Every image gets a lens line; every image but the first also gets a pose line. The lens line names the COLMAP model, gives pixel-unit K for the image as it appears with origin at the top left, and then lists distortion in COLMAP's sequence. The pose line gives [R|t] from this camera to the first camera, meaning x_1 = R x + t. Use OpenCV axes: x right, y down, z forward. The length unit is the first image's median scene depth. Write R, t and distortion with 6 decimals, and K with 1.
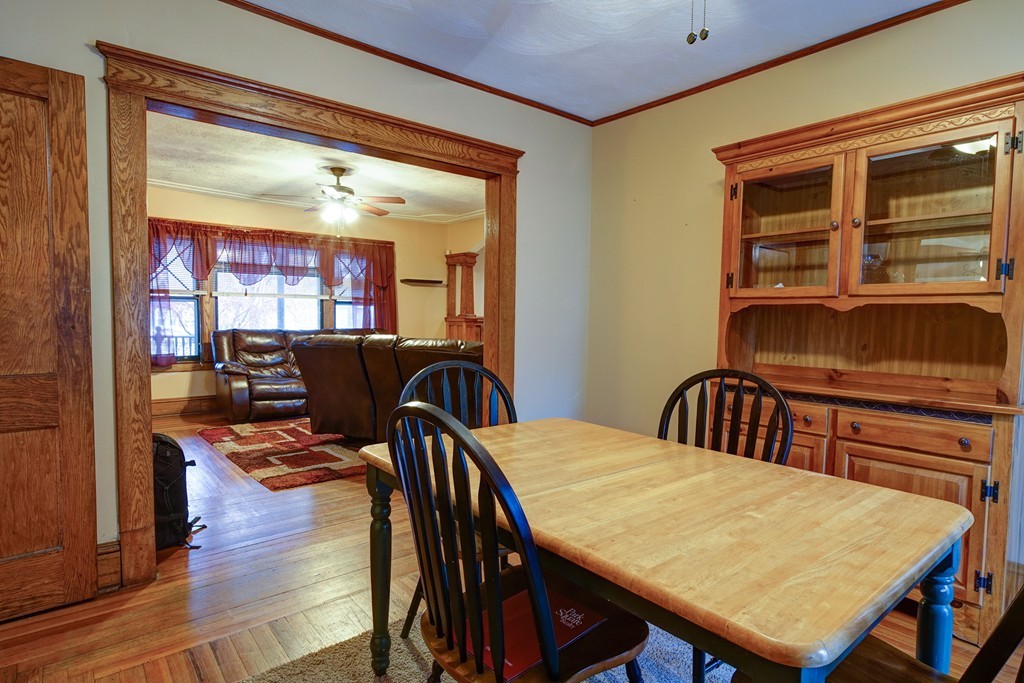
lens RADIAL K [[554.2, 0, 507.5], [0, 554.2, 347.1], [0, 0, 1]] dist [-0.002498, 0.000067]
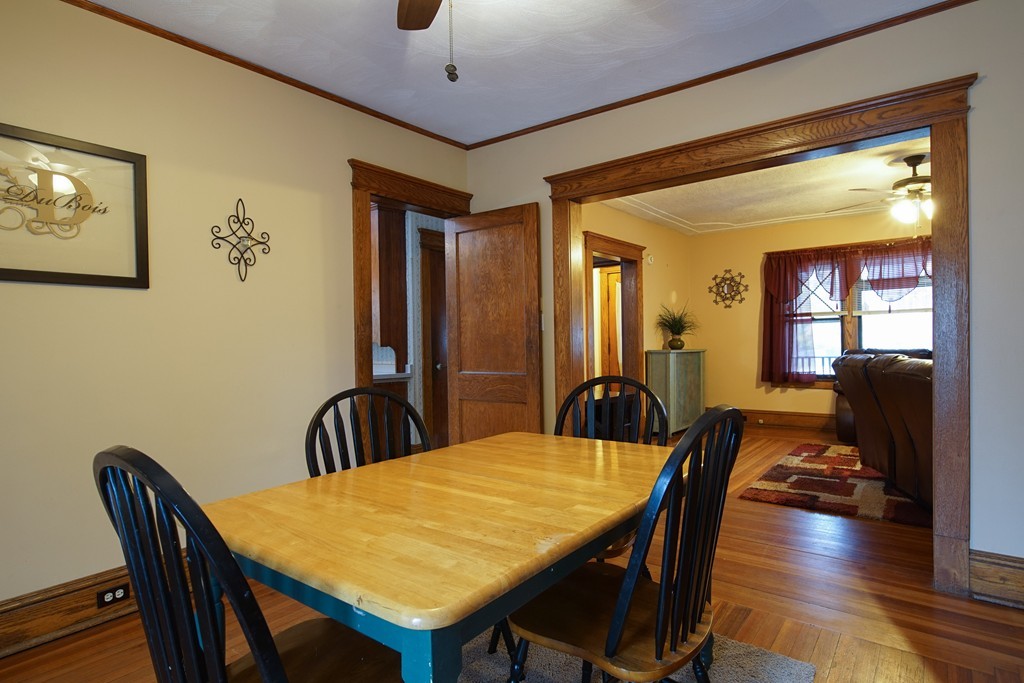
lens RADIAL K [[554.2, 0, 515.8], [0, 554.2, 346.7], [0, 0, 1]] dist [-0.002498, 0.000067]
pose [[0.223355, -0.007750, -0.974706, 0.579701], [-0.030476, 0.999424, -0.014931, -0.005764], [0.974261, 0.033039, 0.222990, 0.361920]]
